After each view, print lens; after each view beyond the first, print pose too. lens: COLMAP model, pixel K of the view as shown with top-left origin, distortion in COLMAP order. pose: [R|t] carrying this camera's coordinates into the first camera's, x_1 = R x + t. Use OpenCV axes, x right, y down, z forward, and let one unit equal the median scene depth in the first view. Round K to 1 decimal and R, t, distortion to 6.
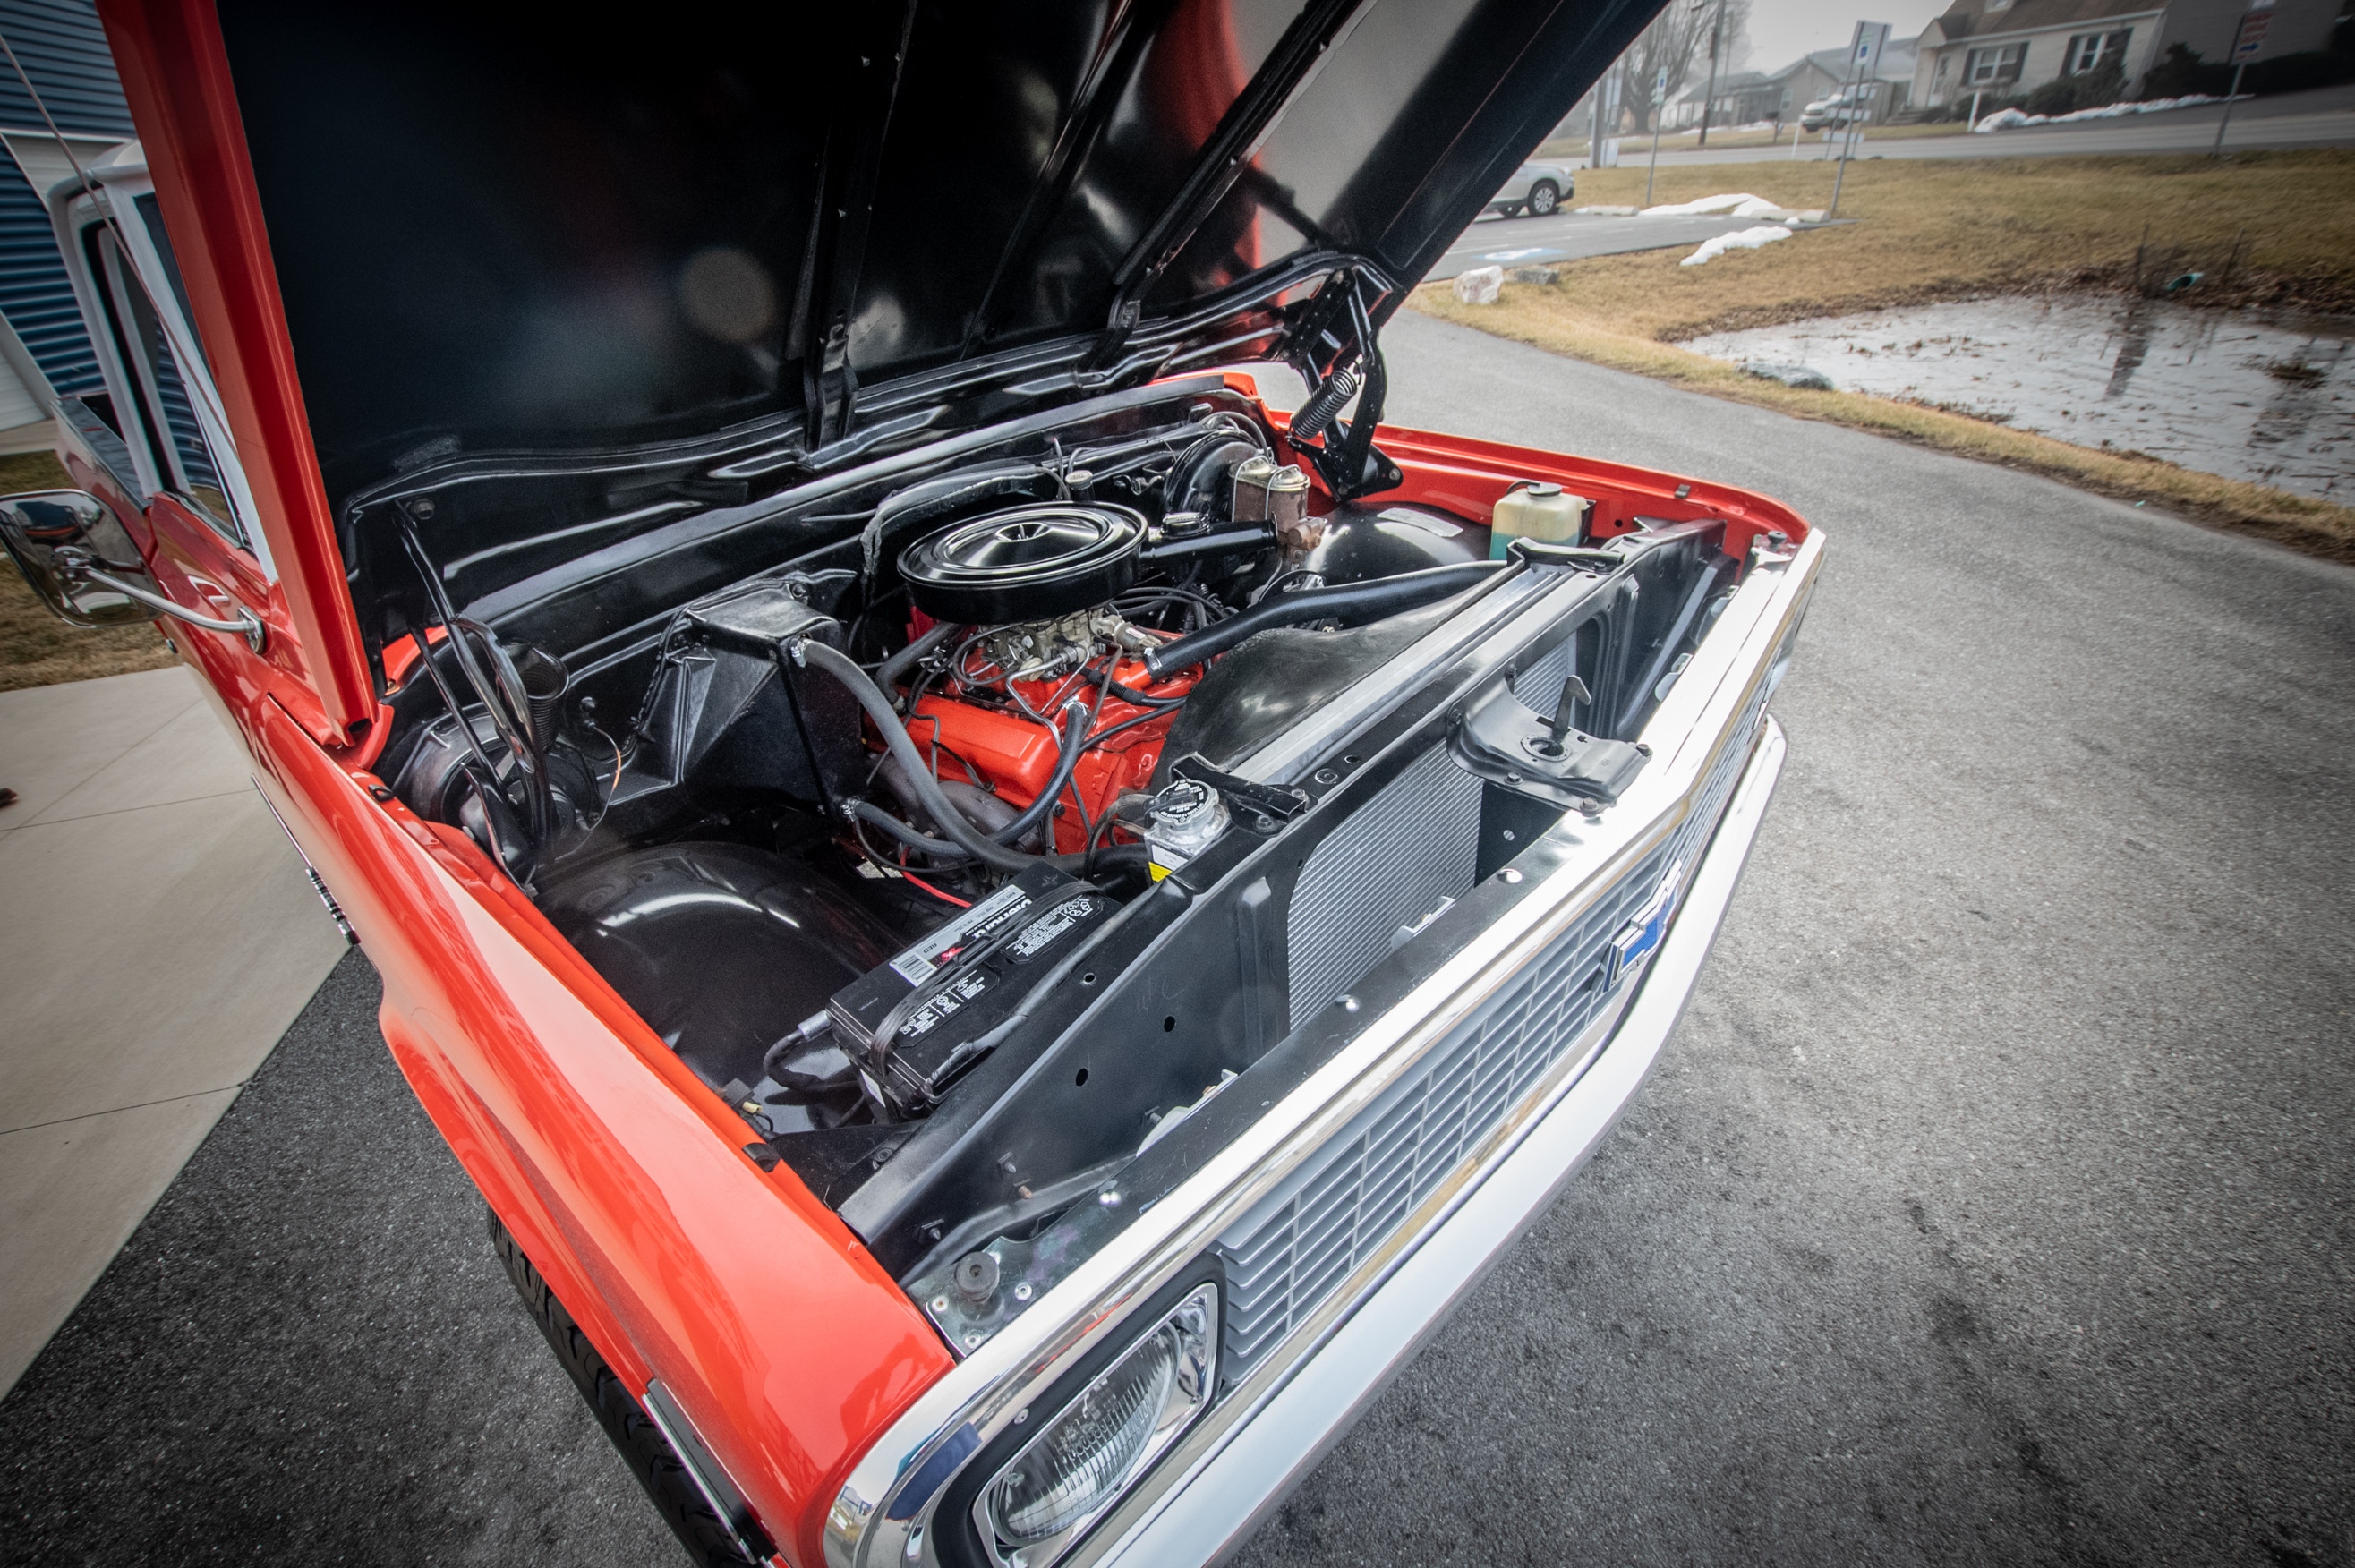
lens RADIAL K [[1038.5, 0, 1177.5], [0, 1038.5, 784.0], [0, 0, 1]] dist [-0.009459, 0.006035]
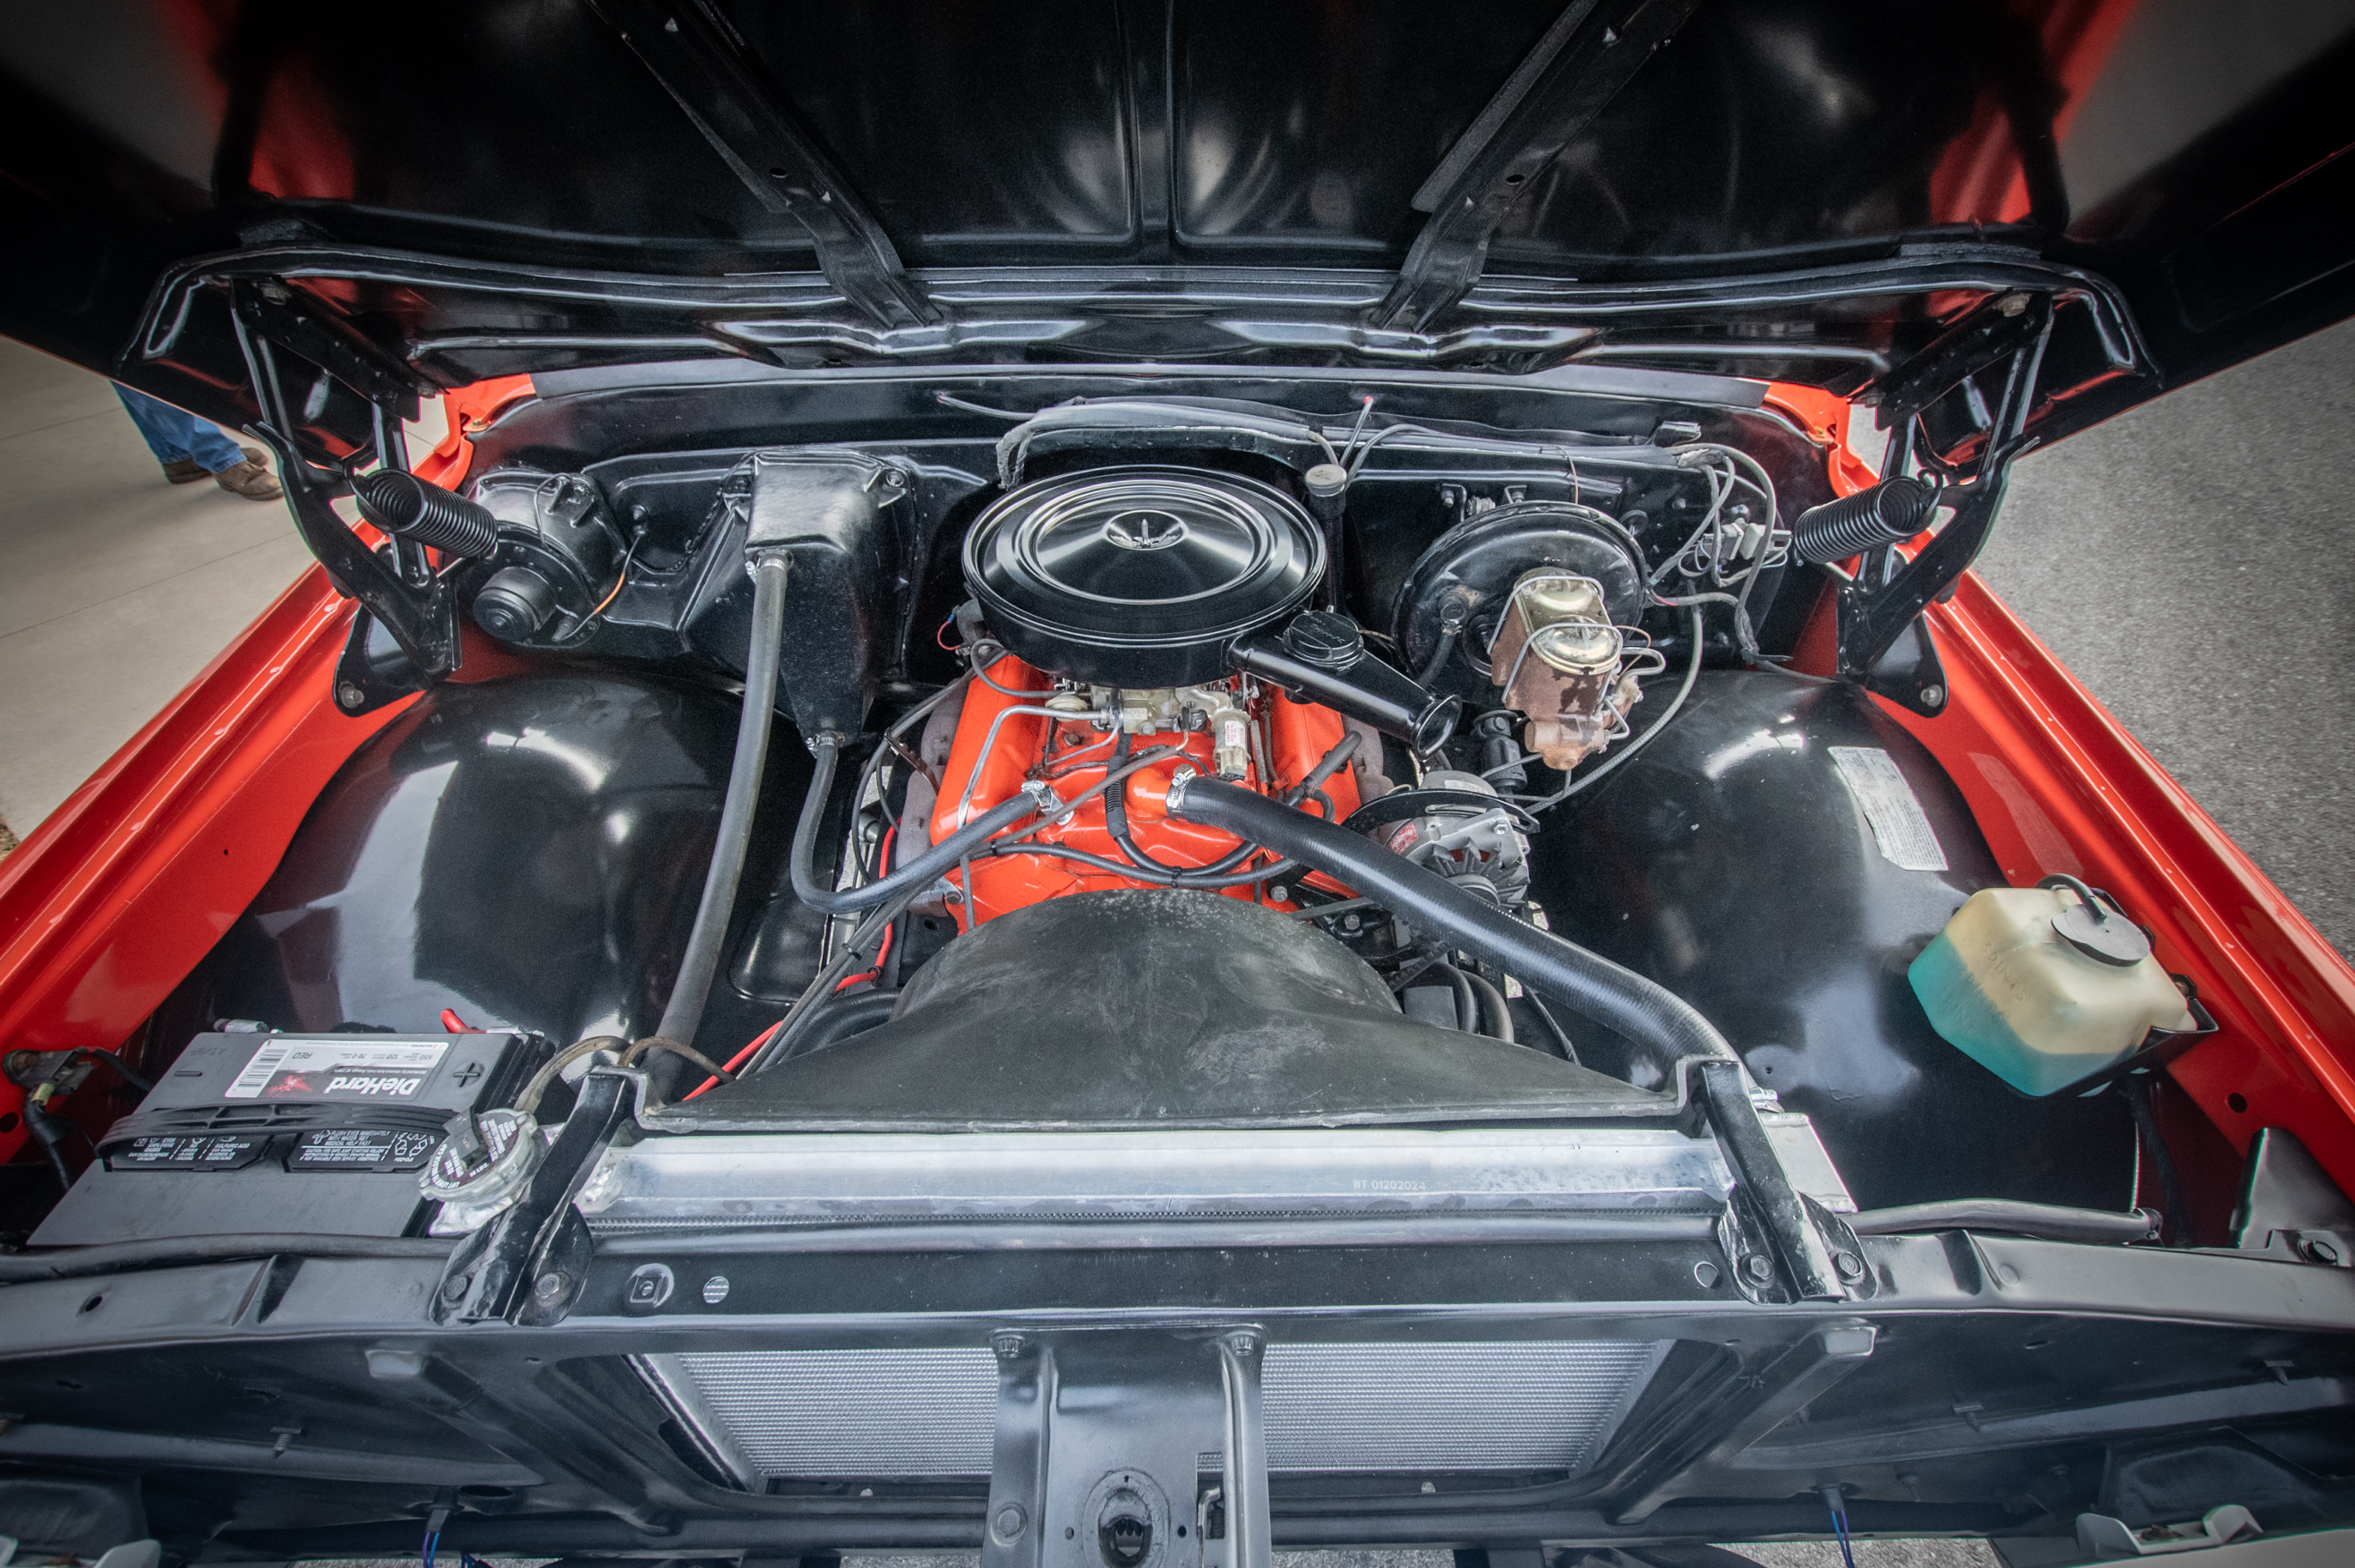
lens RADIAL K [[1038.5, 0, 1177.5], [0, 1038.5, 784.0], [0, 0, 1]] dist [-0.009459, 0.006035]
pose [[0.672806, 0.565668, -0.476815, 0.162153], [-0.441874, 0.824170, 0.354248, -0.199924], [0.593363, -0.027648, 0.804460, 0.251909]]
